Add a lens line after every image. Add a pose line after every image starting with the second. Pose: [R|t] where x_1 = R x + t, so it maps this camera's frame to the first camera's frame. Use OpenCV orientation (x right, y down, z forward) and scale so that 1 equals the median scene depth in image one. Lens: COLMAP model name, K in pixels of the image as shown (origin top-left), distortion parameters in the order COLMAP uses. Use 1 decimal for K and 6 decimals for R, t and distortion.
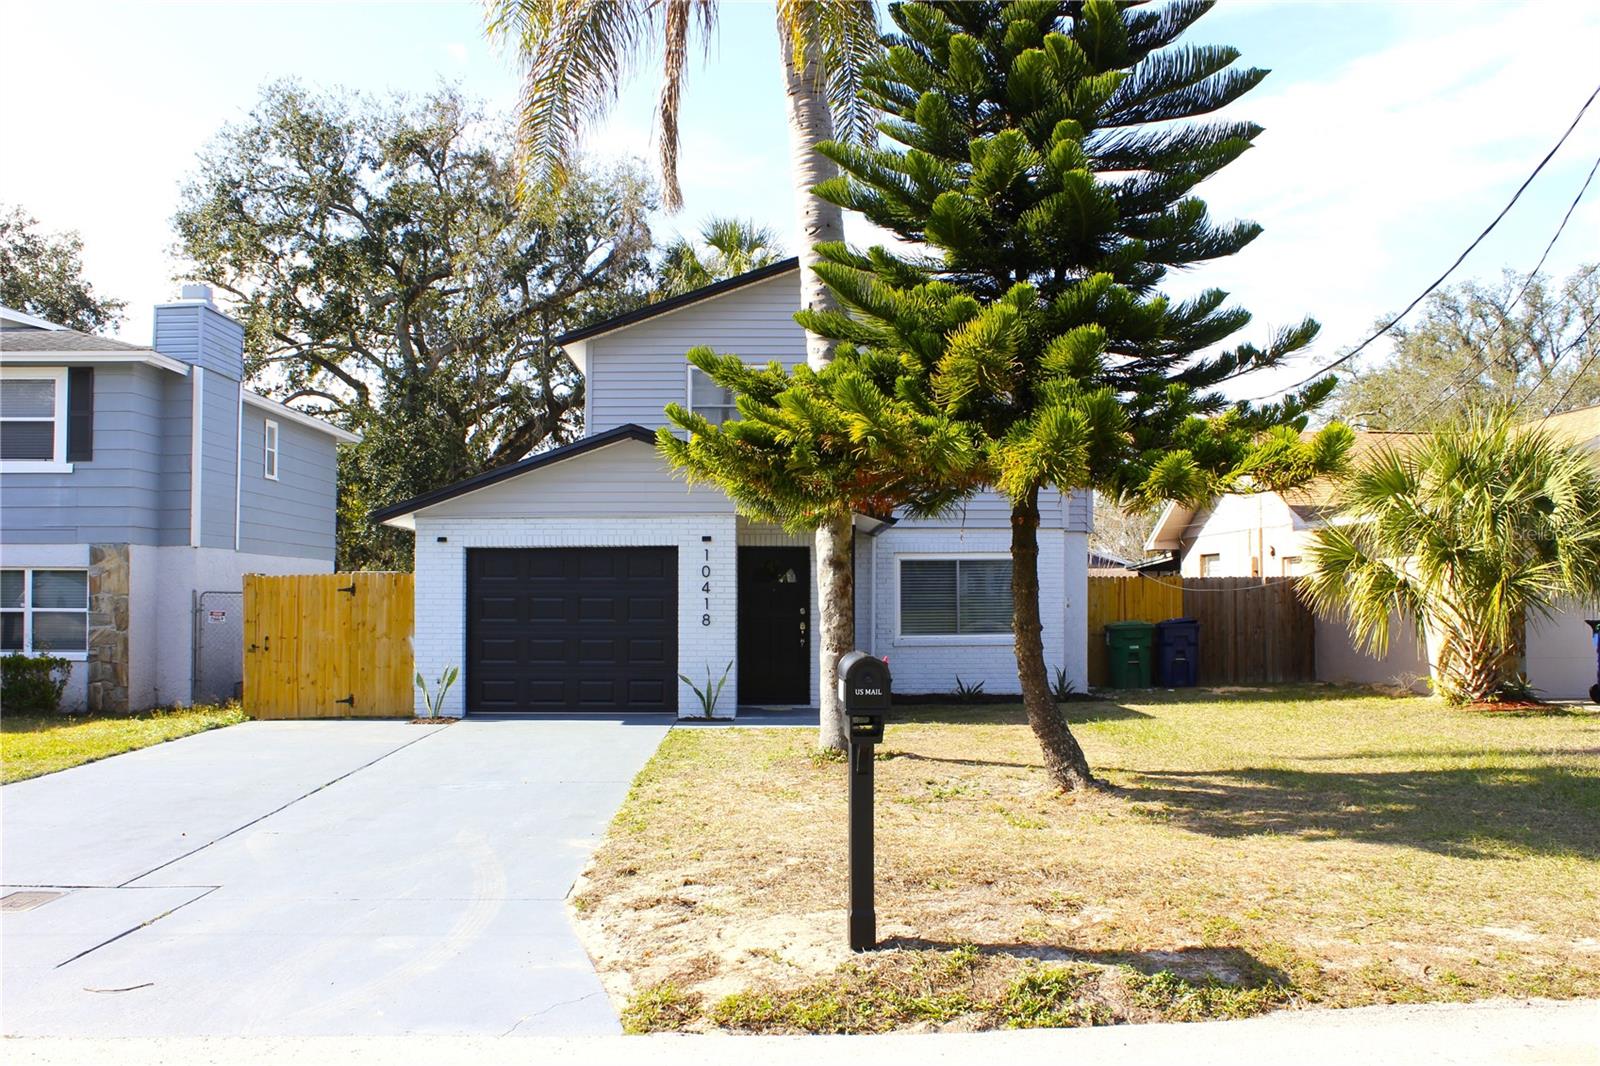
lens RADIAL K [[1332.3, 0, 800.0], [0, 1332.3, 533.0], [0, 0, 1]] dist [-0.177668, 0.161036]
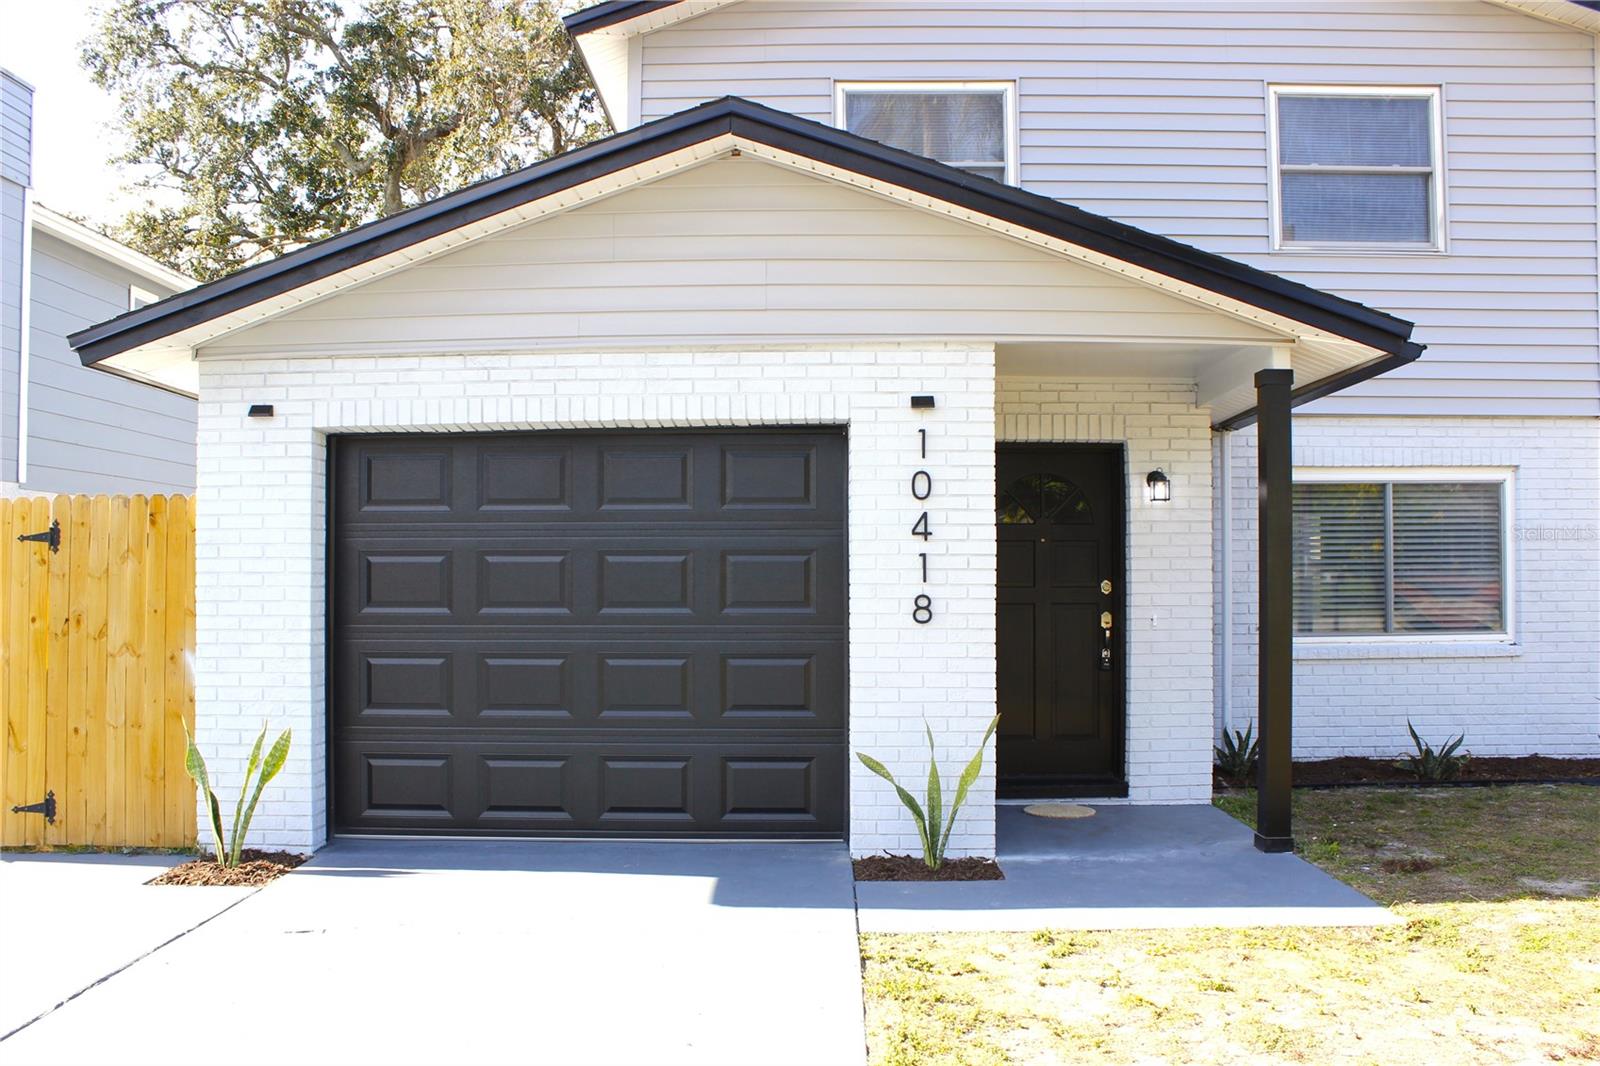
lens RADIAL K [[1332.3, 0, 800.0], [0, 1332.3, 533.0], [0, 0, 1]] dist [-0.177668, 0.161036]
pose [[0.998589, -0.003614, -0.052986, -0.086089], [0.004263, 0.999917, 0.012134, 0.038213], [0.052938, -0.012343, 0.998522, 0.609694]]
